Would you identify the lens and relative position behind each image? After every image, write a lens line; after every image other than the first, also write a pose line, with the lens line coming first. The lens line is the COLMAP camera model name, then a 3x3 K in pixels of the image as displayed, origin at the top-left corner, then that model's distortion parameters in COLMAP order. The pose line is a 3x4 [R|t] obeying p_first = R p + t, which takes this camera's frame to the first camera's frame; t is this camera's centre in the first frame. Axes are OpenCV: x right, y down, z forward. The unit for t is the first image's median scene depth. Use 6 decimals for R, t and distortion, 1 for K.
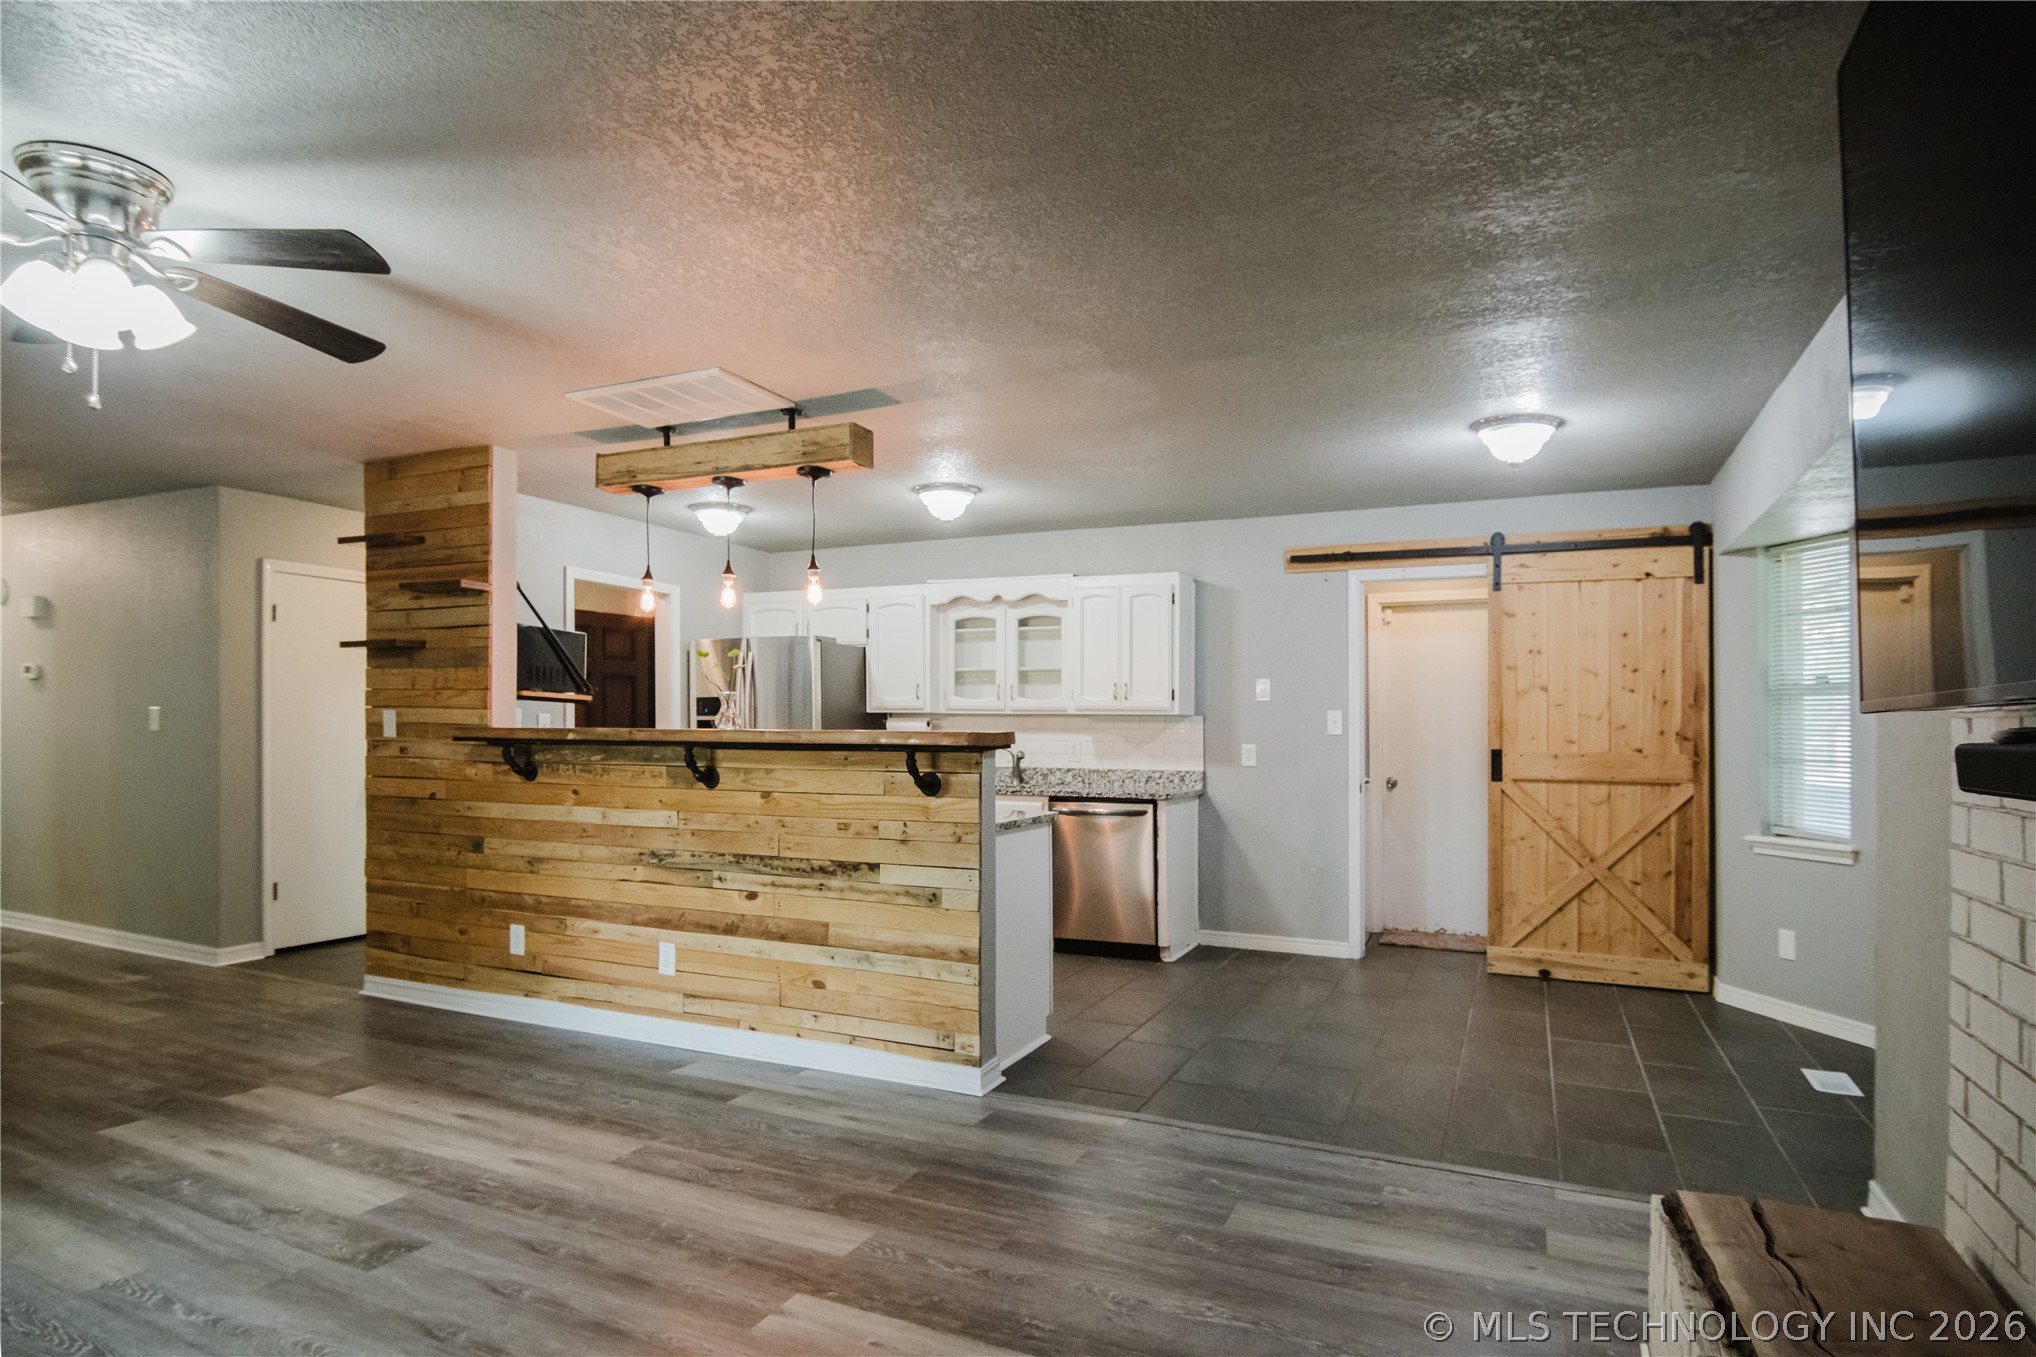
lens RADIAL K [[1121.8, 0, 1005.3], [0, 1121.8, 732.7], [0, 0, 1]] dist [-0.012416, -0.007806]
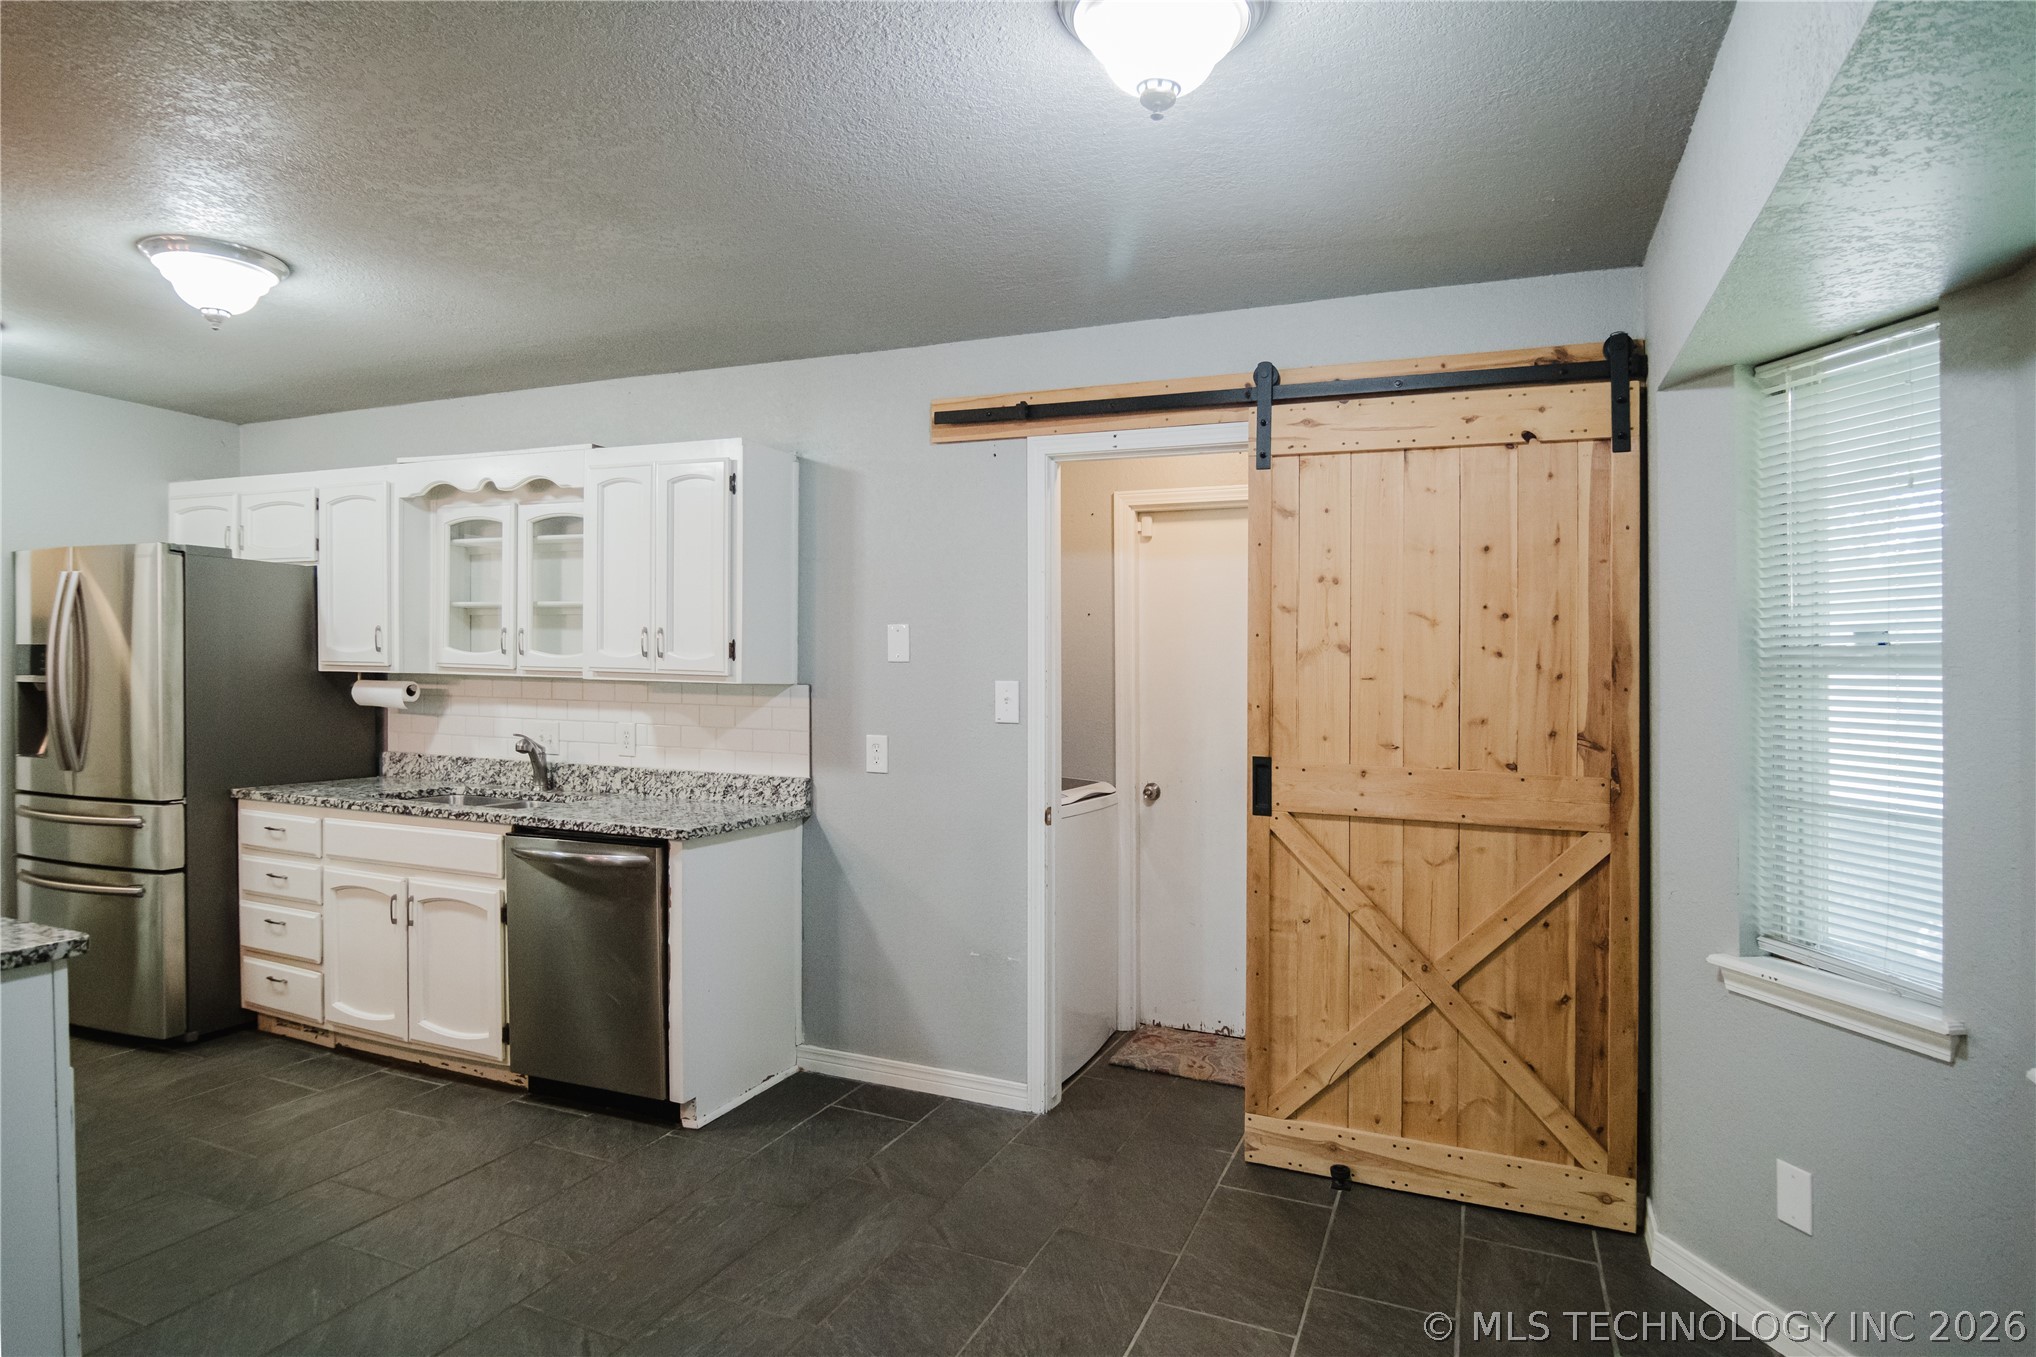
lens RADIAL K [[1121.8, 0, 1008.9], [0, 1121.8, 656.6], [0, 0, 1]] dist [-0.012416, -0.007806]
pose [[0.999459, 0.010907, 0.031016, 0.371513], [-0.010300, 0.999754, -0.019661, -0.027572], [-0.031223, 0.019331, 0.999326, 0.565411]]
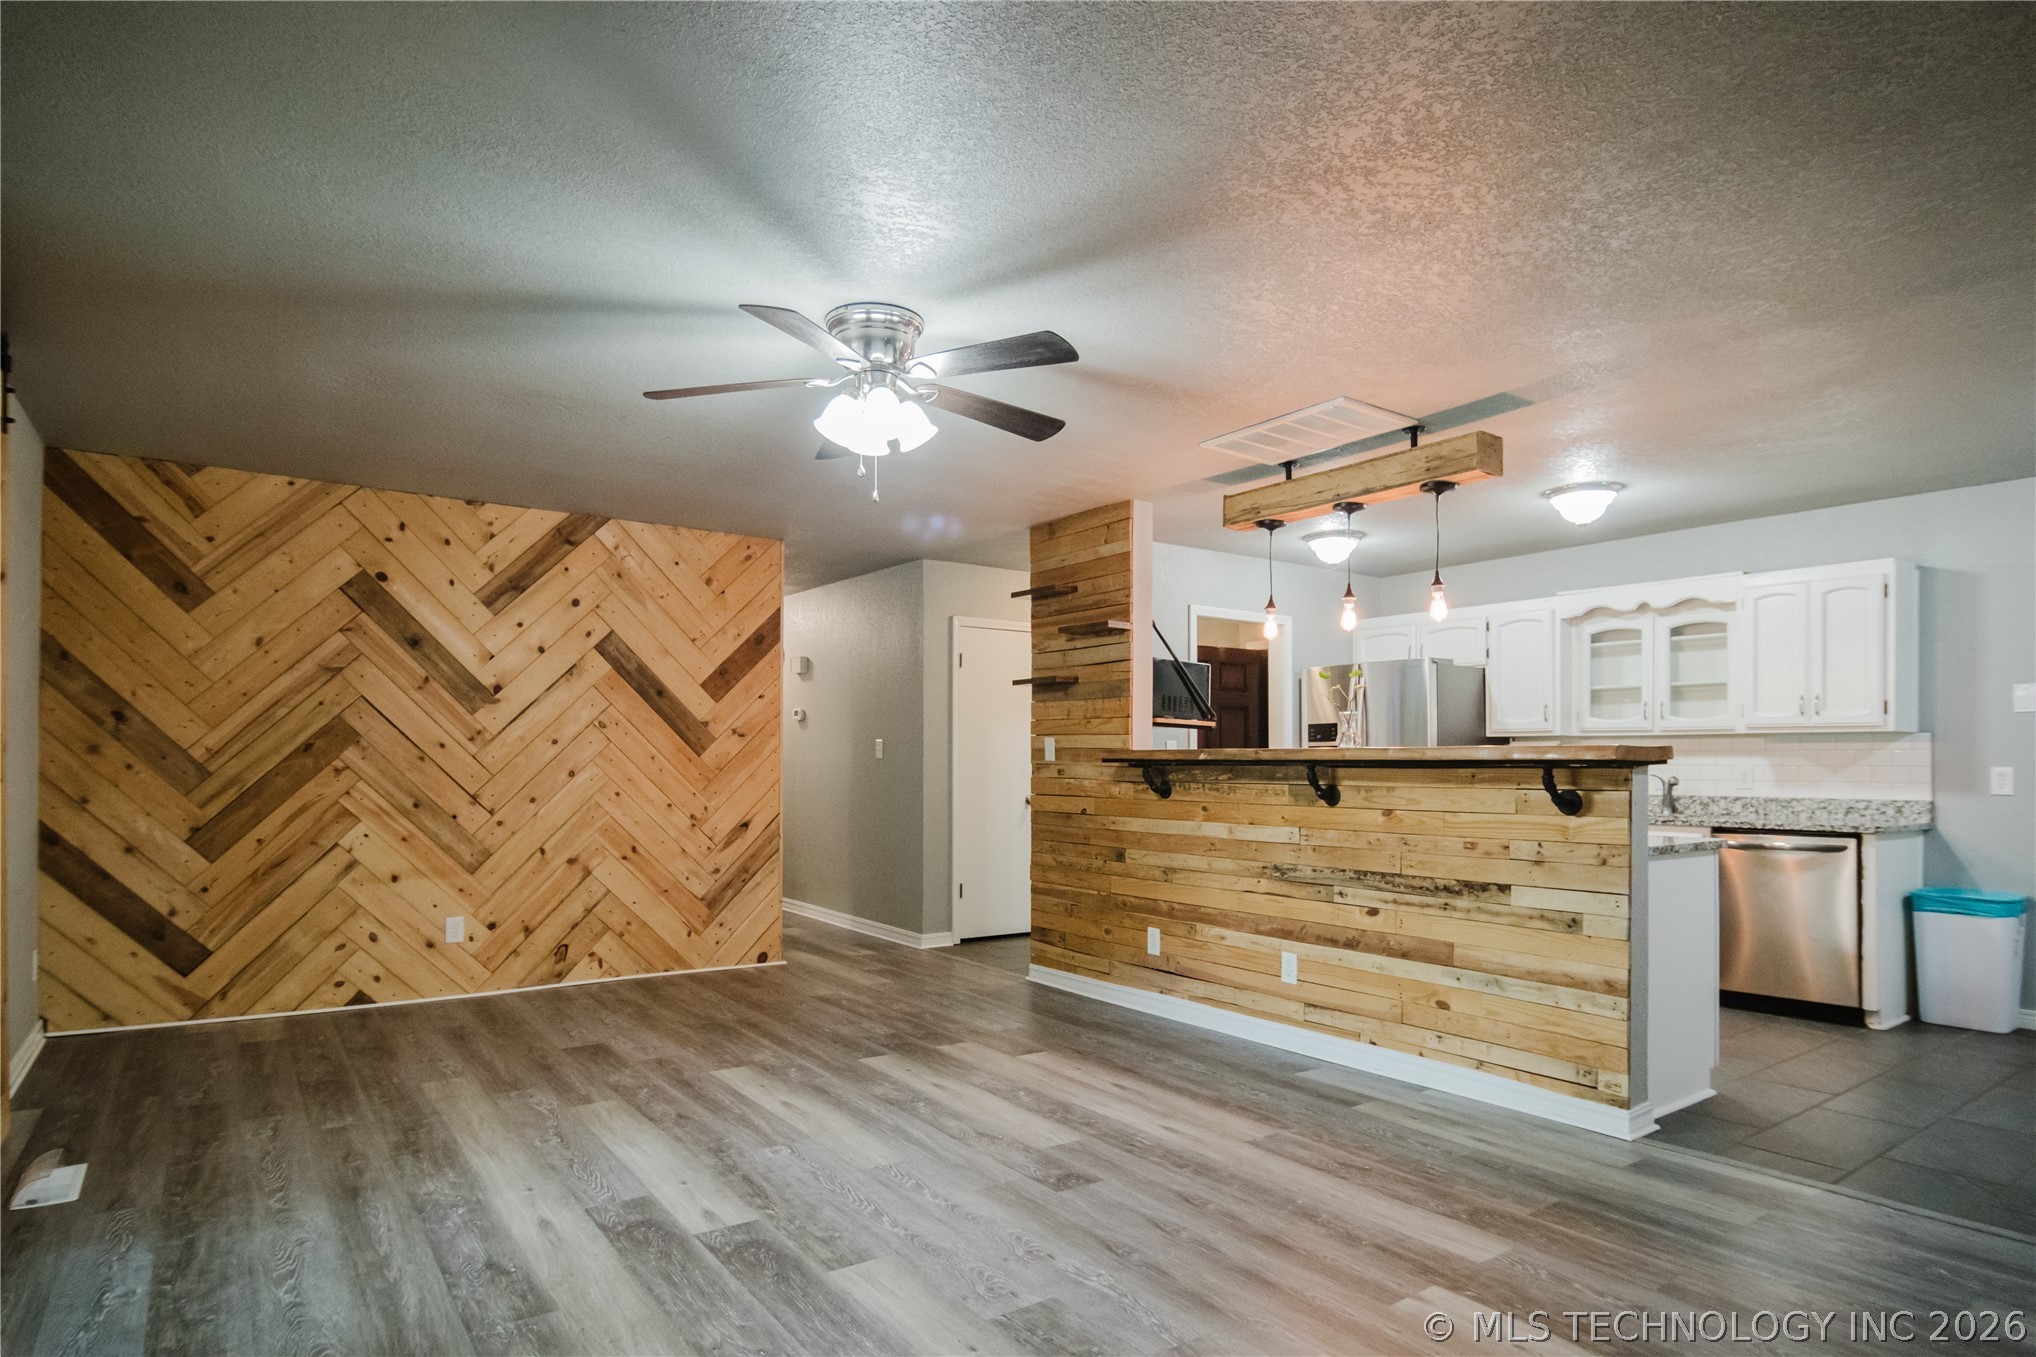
lens RADIAL K [[1121.8, 0, 1005.1], [0, 1121.8, 776.6], [0, 0, 1]] dist [-0.012416, -0.007806]
pose [[0.868057, 0.001244, -0.496463, -0.010597], [0.002357, 0.999975, 0.006627, 0.013881], [0.496459, -0.006923, 0.868033, -0.044643]]
